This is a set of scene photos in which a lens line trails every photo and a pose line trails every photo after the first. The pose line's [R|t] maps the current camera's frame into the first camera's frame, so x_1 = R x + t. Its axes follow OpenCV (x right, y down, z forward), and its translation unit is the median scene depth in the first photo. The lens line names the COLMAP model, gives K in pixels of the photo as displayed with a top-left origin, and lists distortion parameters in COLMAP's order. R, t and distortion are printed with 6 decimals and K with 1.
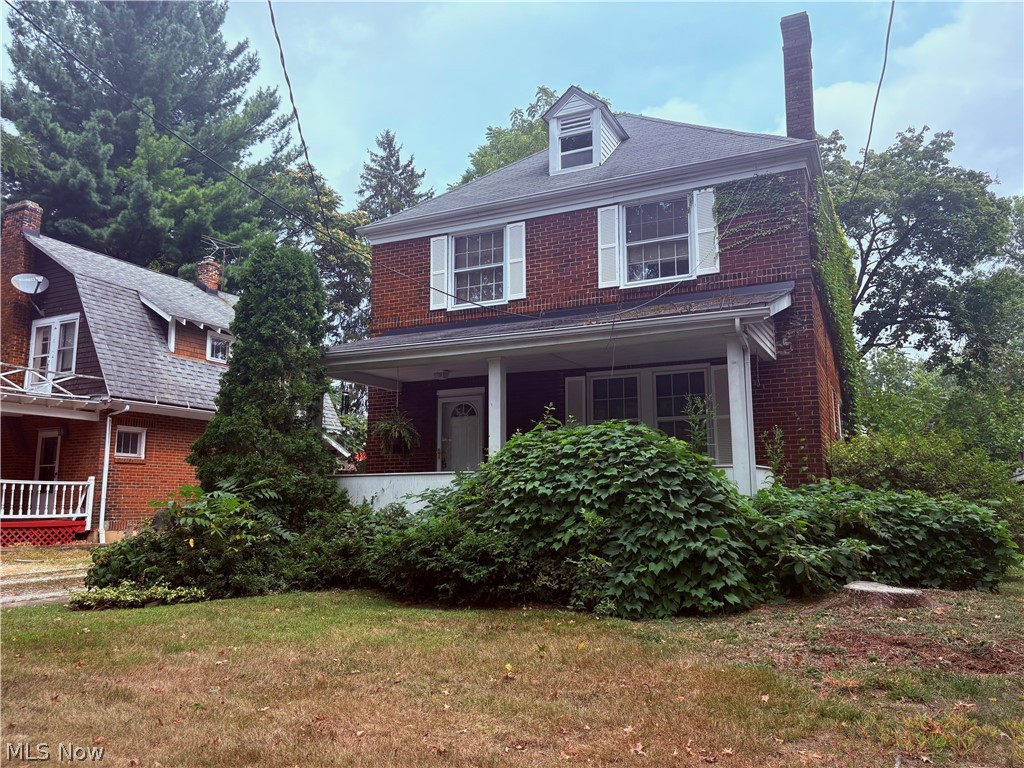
lens RADIAL K [[777.6, 0, 513.9], [0, 777.6, 384.7], [0, 0, 1]] dist [-0.006132, -0.001999]
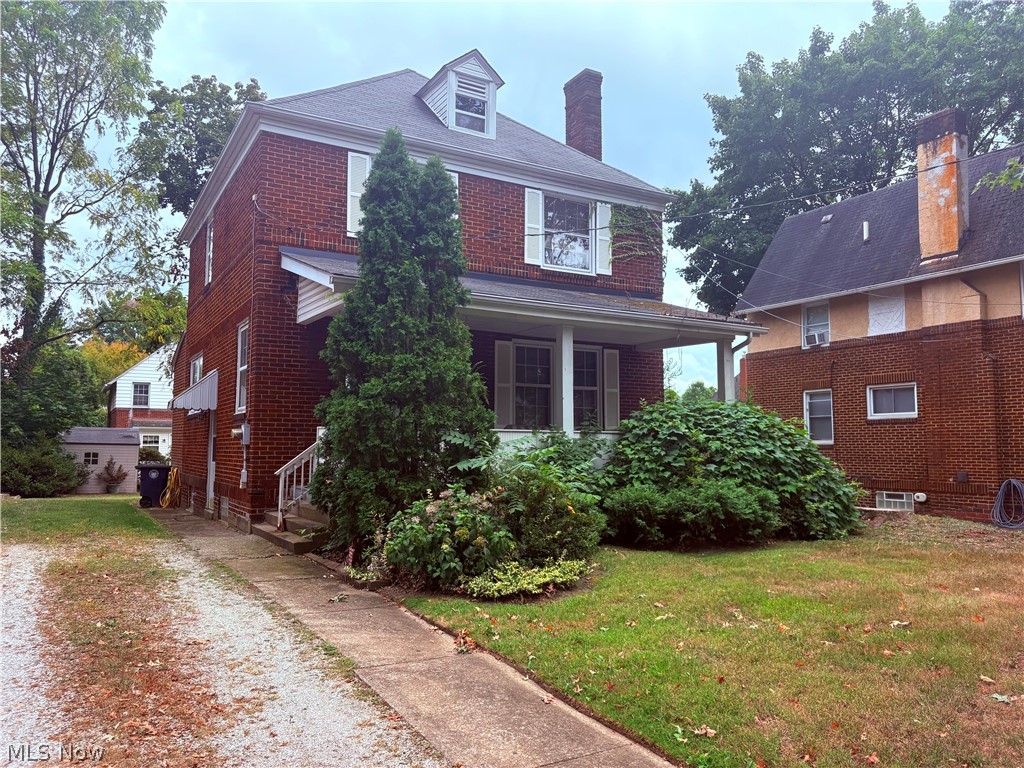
lens RADIAL K [[777.6, 0, 513.5], [0, 777.6, 383.7], [0, 0, 1]] dist [-0.006132, -0.001999]
pose [[0.551957, 0.075427, 0.830454, -0.797586], [-0.136065, 0.990700, 0.000453, 0.045987], [-0.822697, -0.113246, 0.557086, 0.391292]]
